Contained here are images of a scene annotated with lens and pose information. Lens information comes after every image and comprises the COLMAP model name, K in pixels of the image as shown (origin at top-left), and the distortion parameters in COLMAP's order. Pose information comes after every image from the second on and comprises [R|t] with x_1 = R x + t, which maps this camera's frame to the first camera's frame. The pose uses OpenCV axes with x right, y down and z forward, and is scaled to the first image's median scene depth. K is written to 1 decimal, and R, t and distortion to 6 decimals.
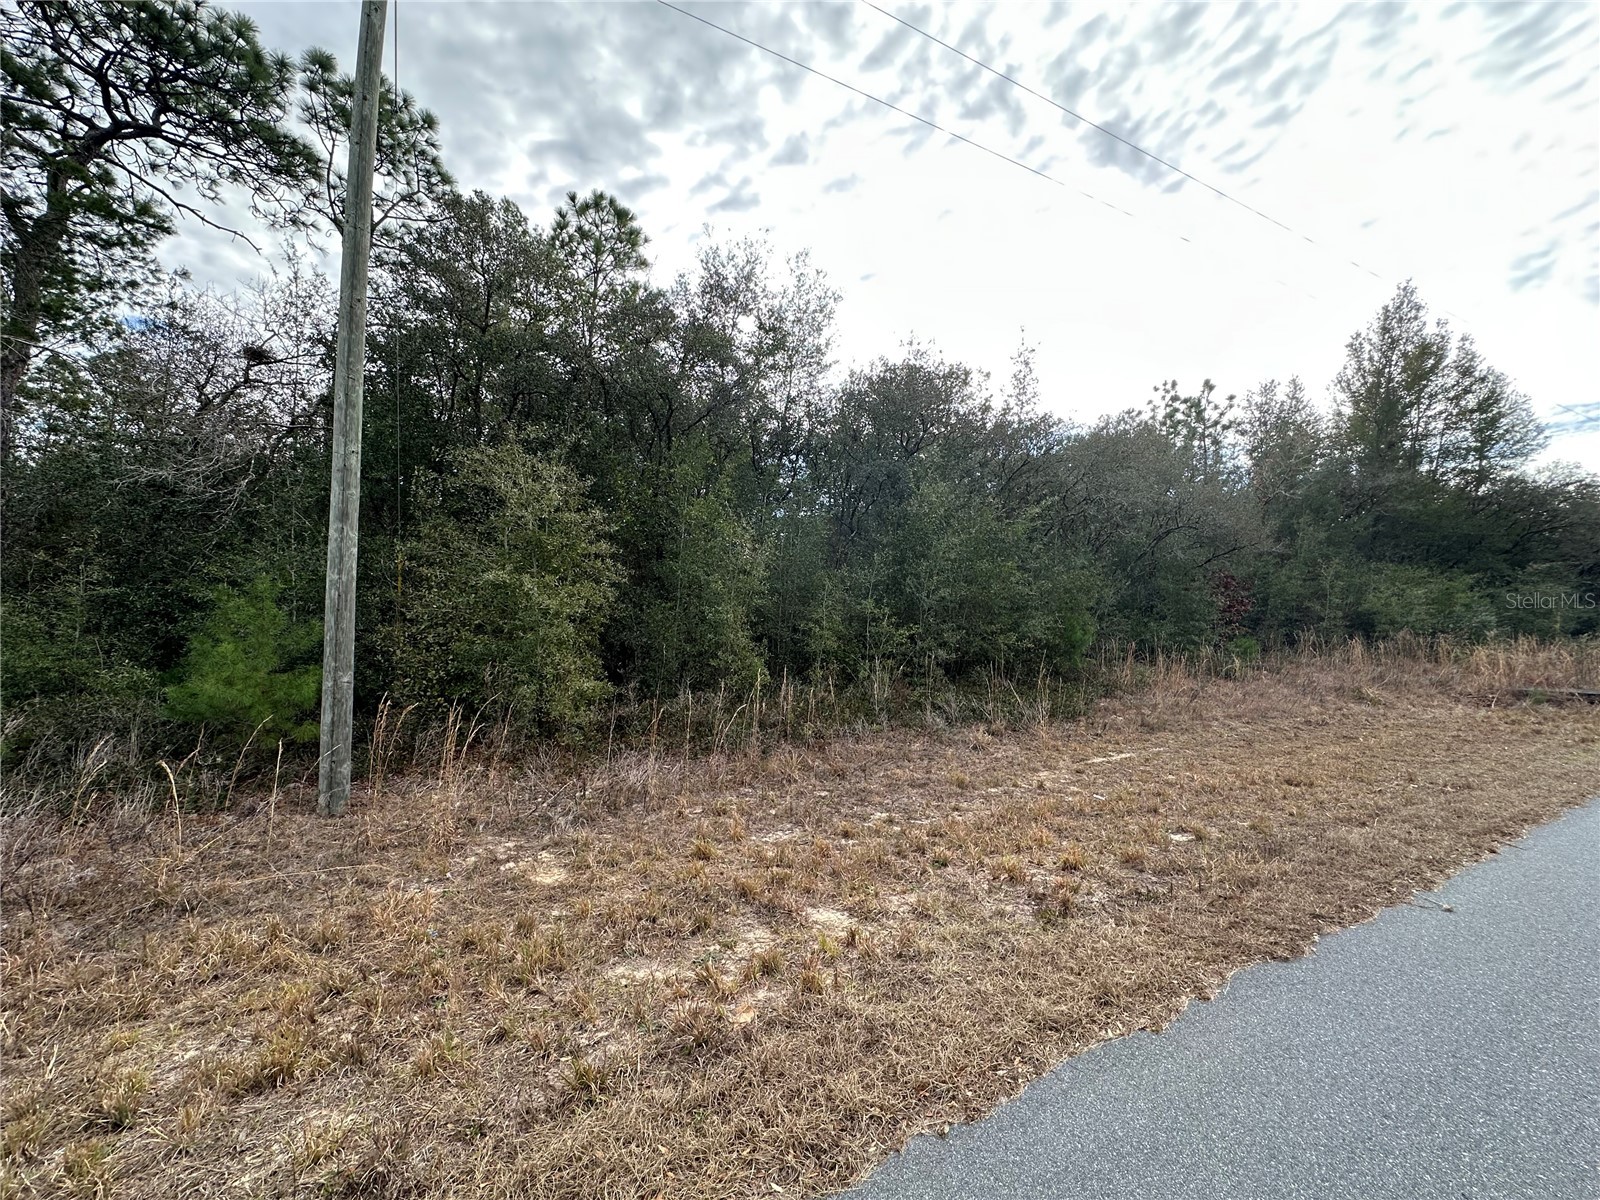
lens RADIAL K [[637.8, 0, 800.0], [0, 637.8, 600.0], [0, 0, 1]] dist [-0.002983, 0.000560]
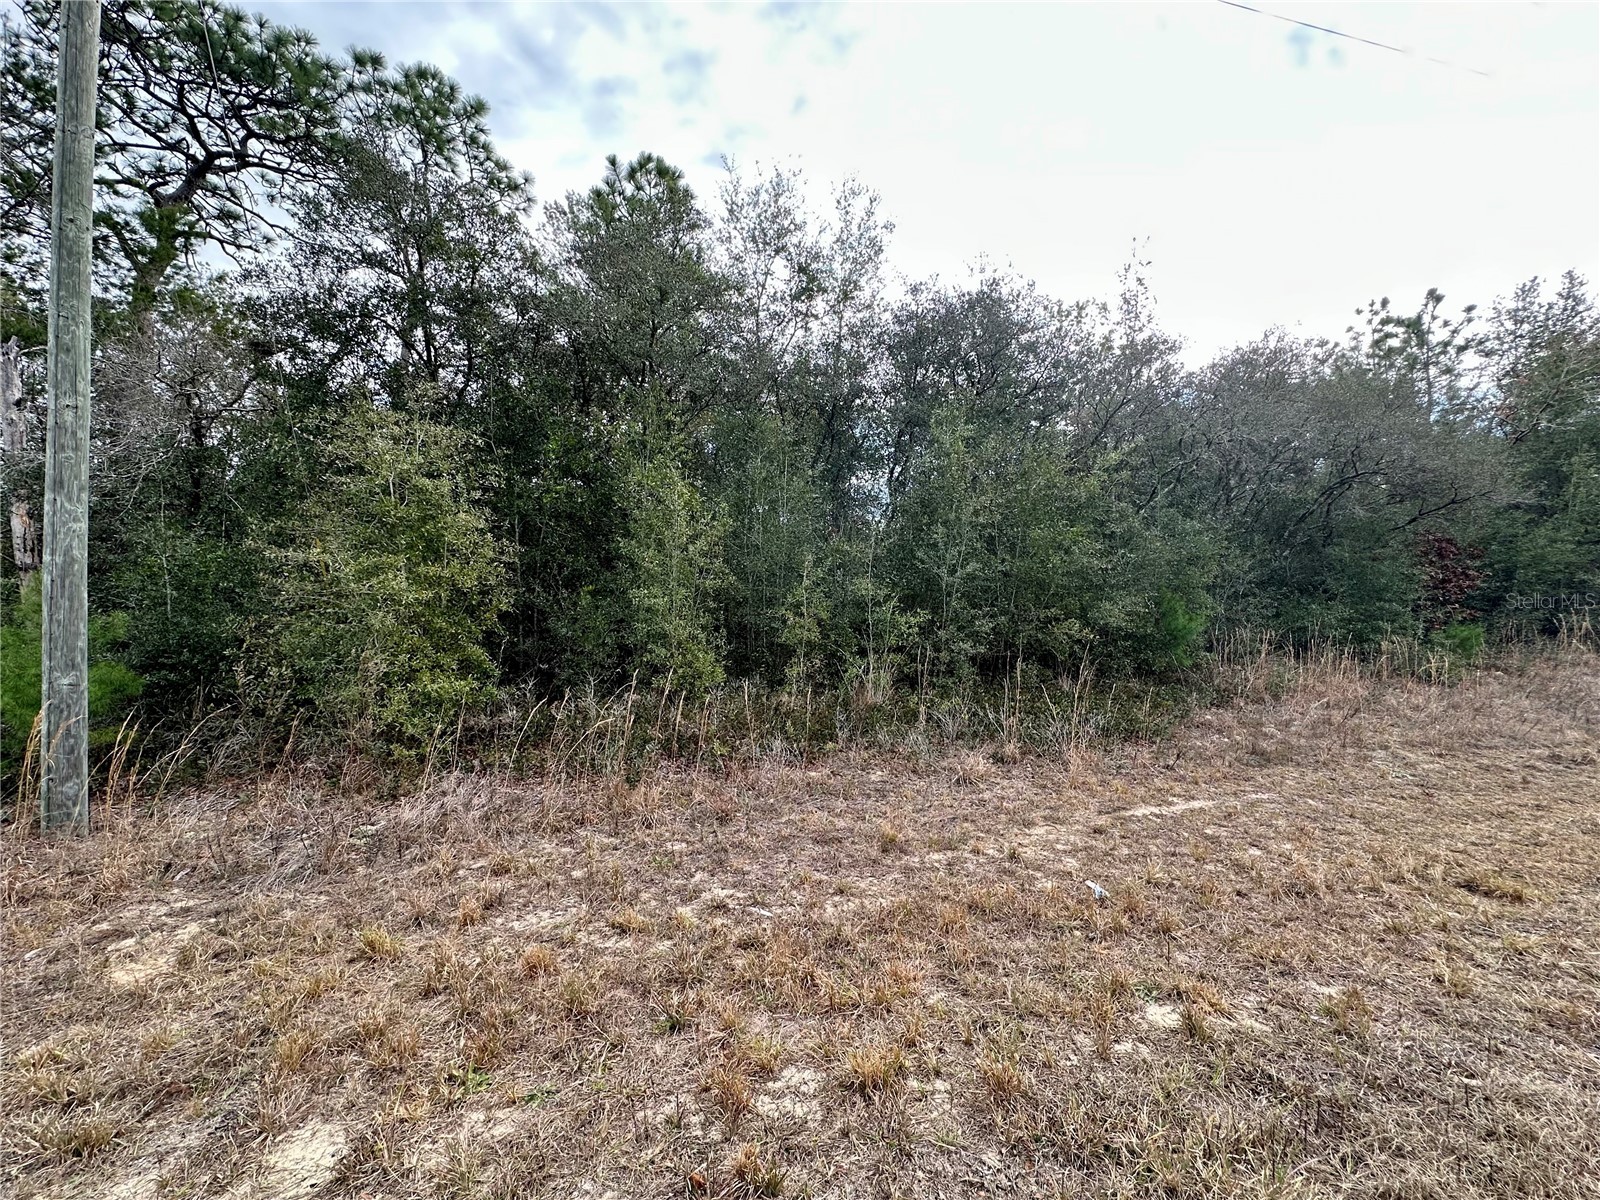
lens RADIAL K [[637.8, 0, 800.0], [0, 637.8, 600.0], [0, 0, 1]] dist [-0.002983, 0.000560]
pose [[0.973559, -0.010237, -0.228205, 0.139406], [0.015504, 0.999653, 0.021299, 0.005358], [0.227907, -0.024274, 0.973380, 0.140561]]
